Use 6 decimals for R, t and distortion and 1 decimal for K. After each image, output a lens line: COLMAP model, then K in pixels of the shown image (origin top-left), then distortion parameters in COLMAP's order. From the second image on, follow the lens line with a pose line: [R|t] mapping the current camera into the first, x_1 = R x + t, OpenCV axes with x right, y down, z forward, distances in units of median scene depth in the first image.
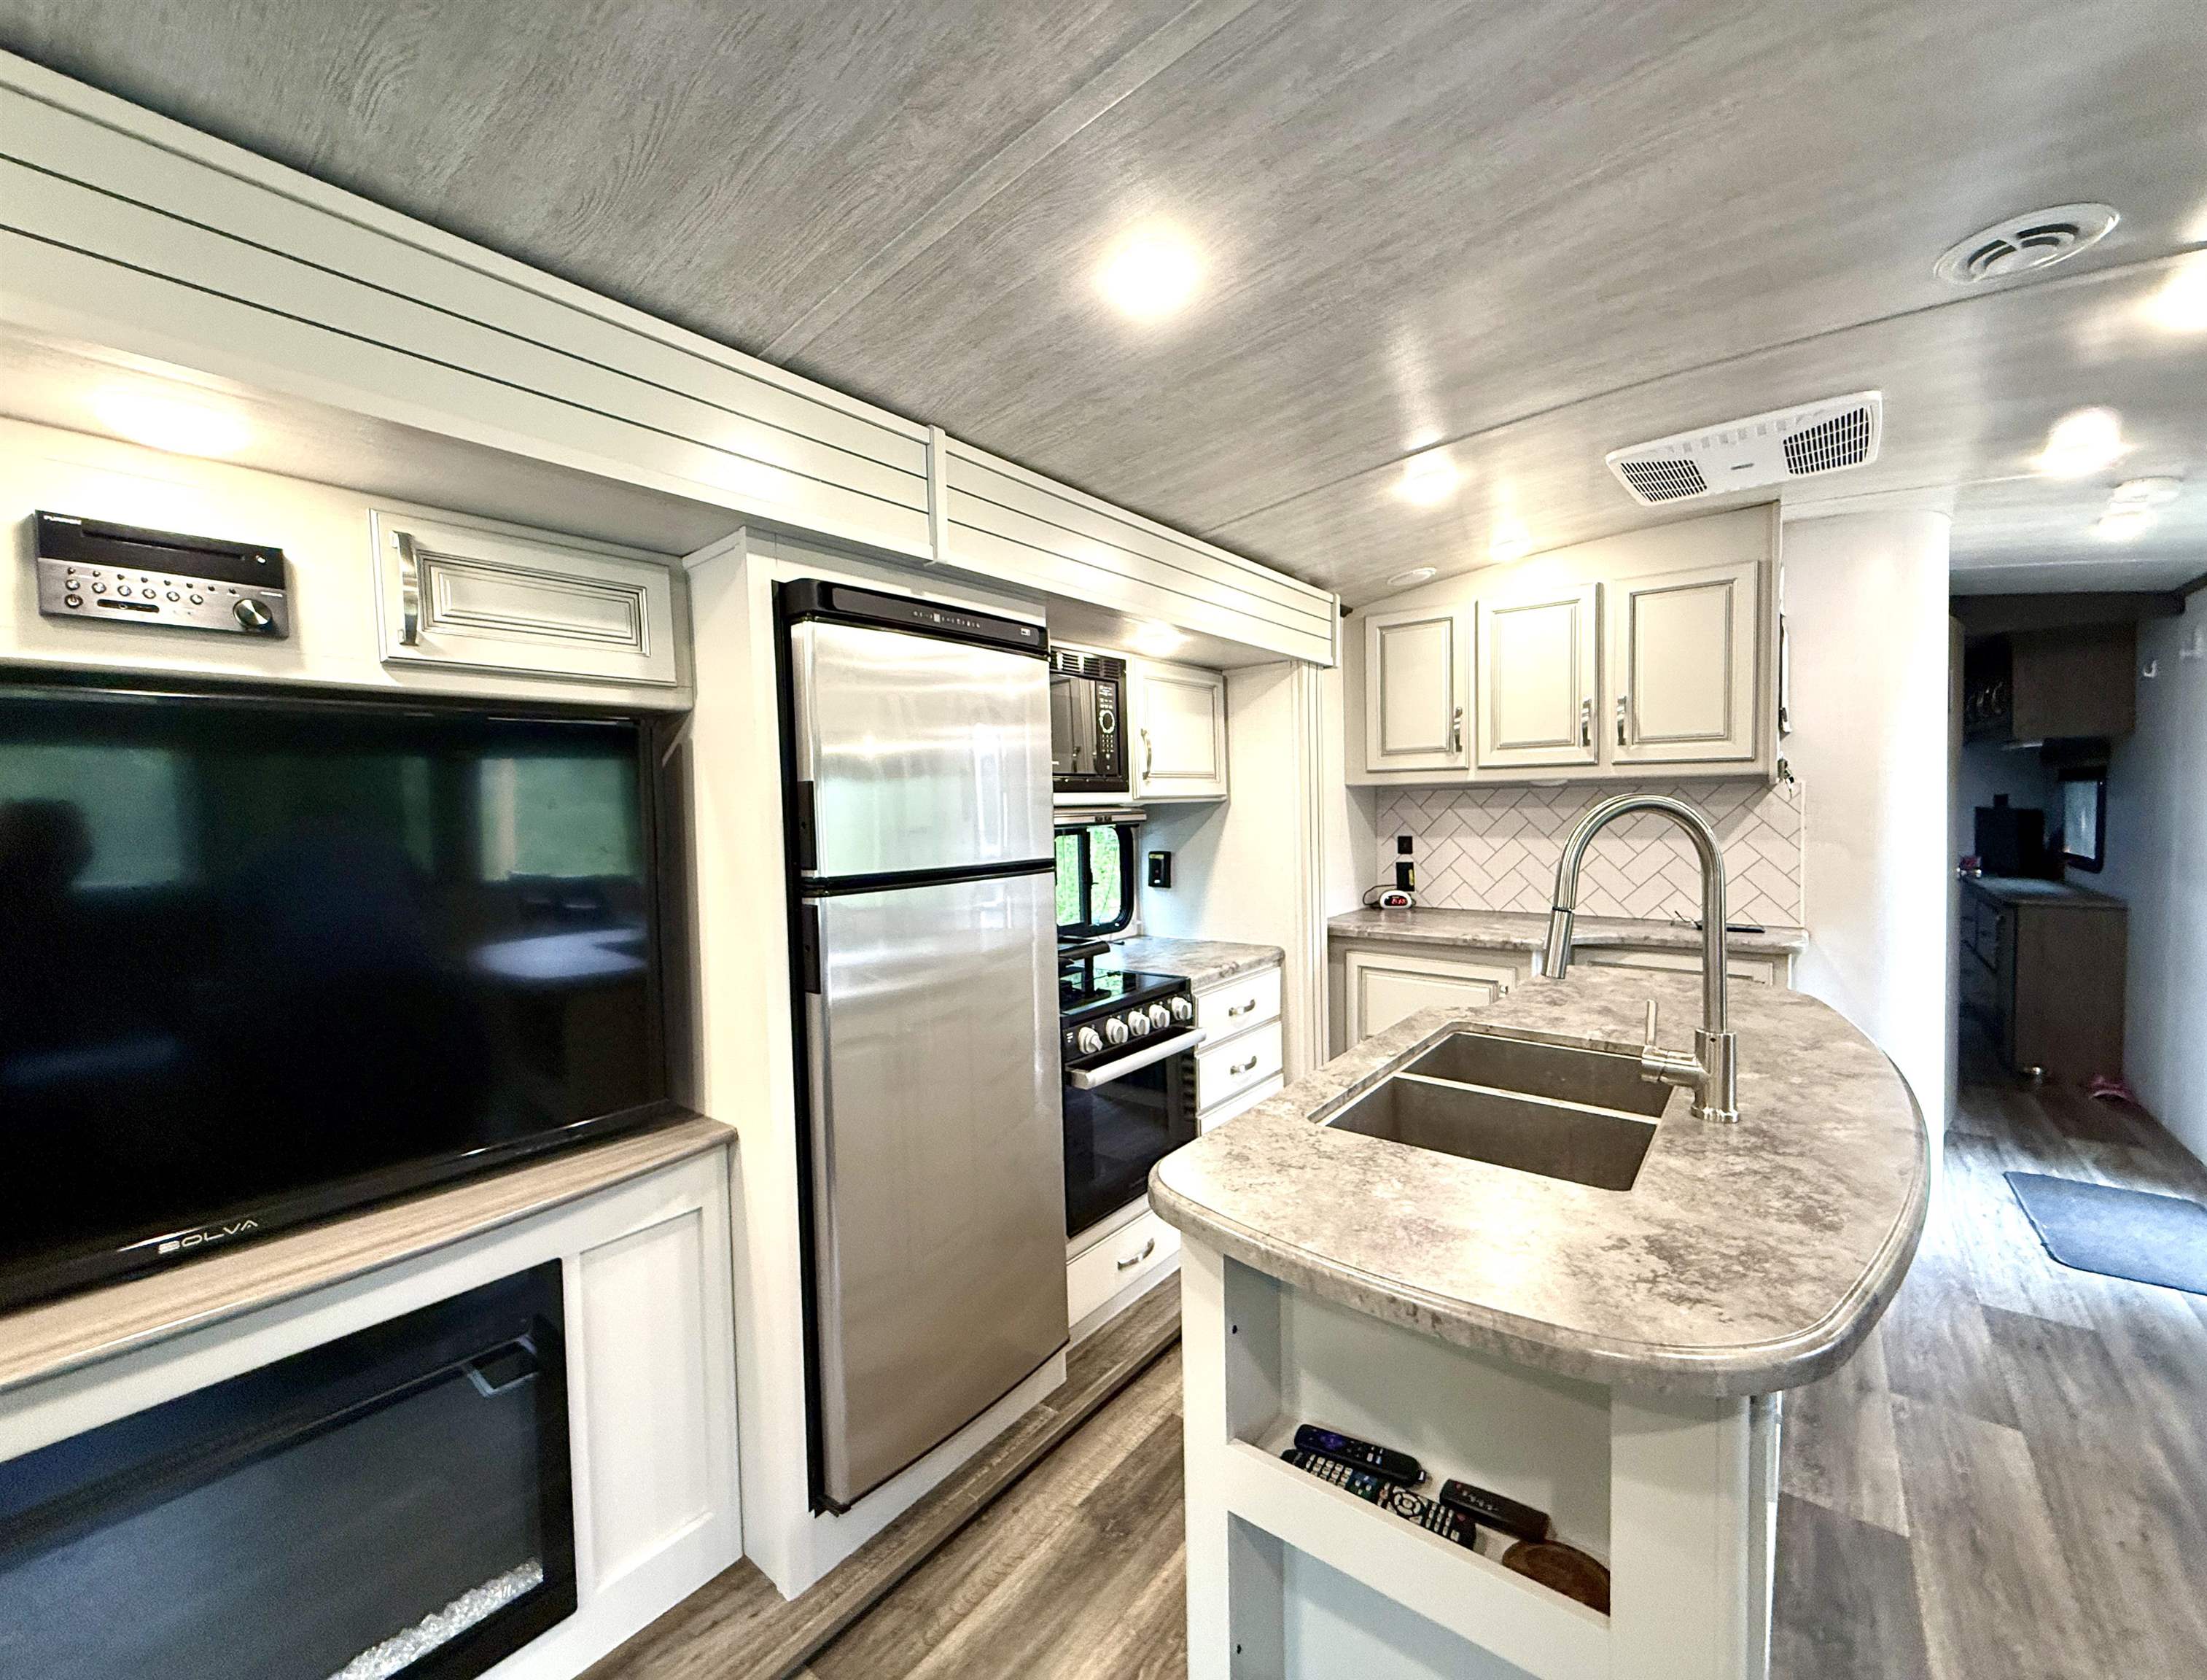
lens RADIAL K [[886.3, 0, 1110.1], [0, 886.3, 842.1], [0, 0, 1]] dist [0.001190, -0.000010]
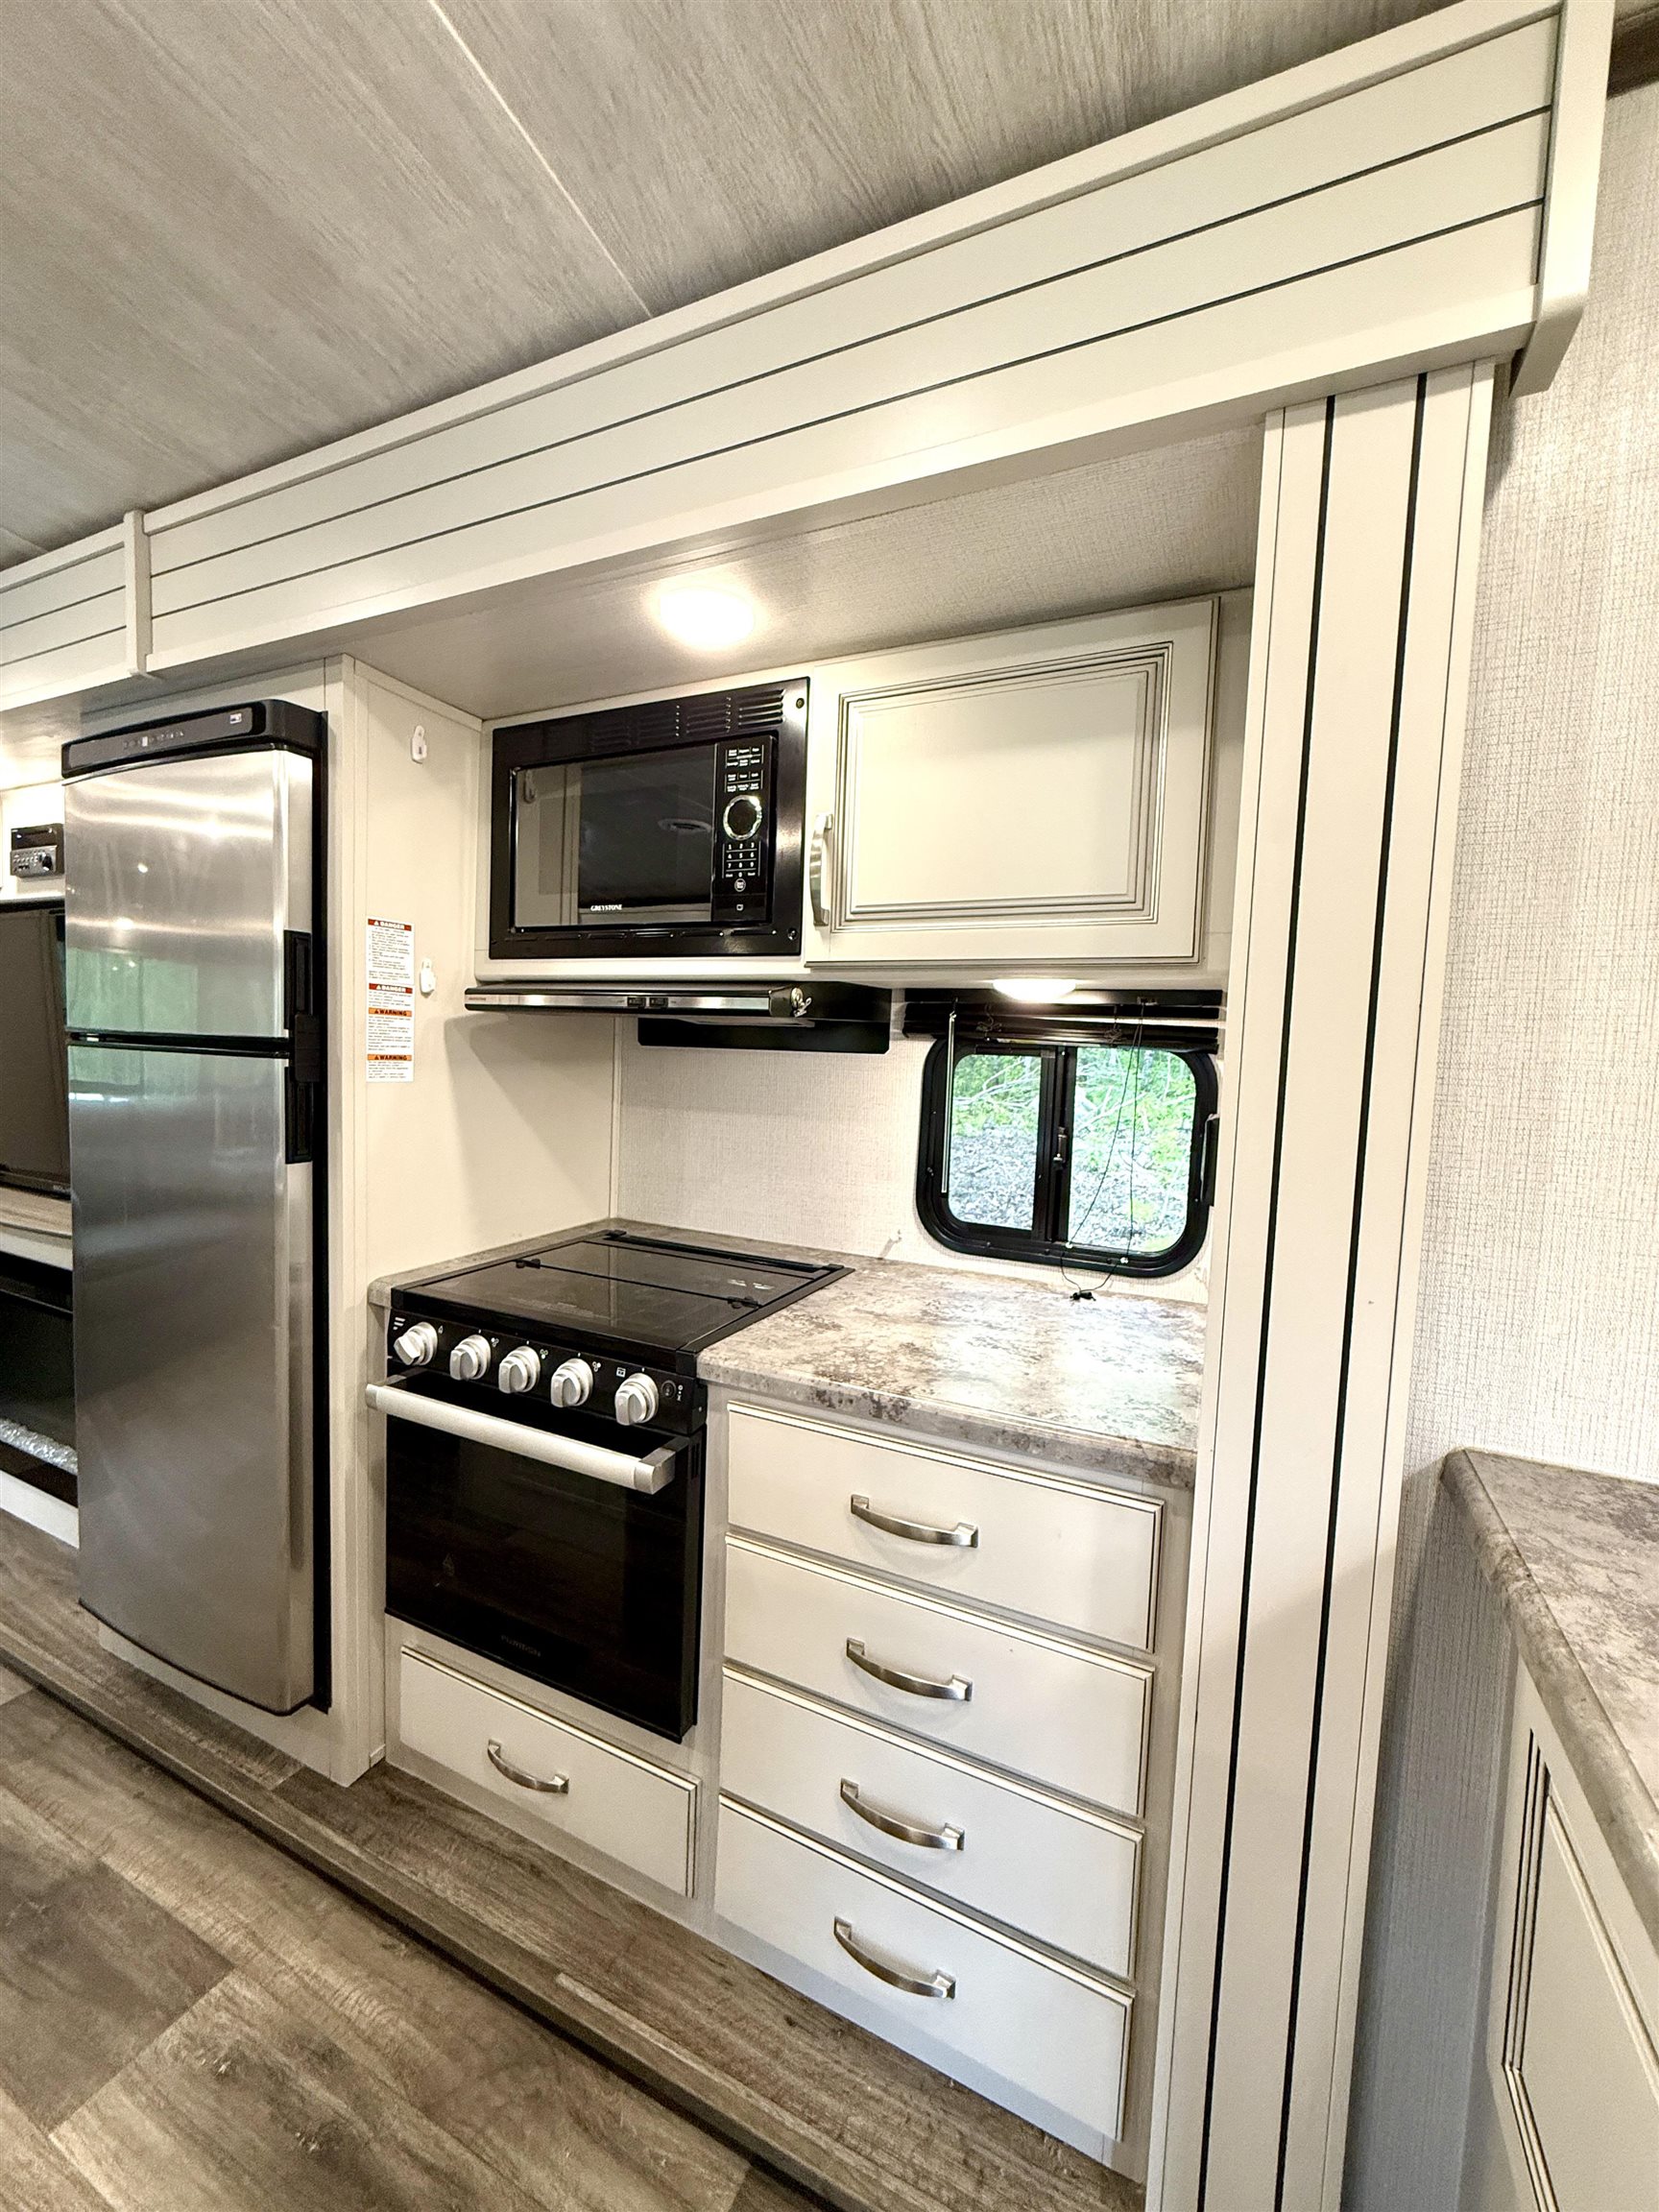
lens RADIAL K [[882.3, 0, 815.7], [0, 882.3, 1107.9], [0, 0, 1]] dist [-0.003977, -0.000284]
pose [[0.216015, 0.102482, -0.970997, 0.668296], [-0.079279, 0.993034, 0.087171, -0.021048], [0.973166, 0.058149, 0.222635, 1.201785]]
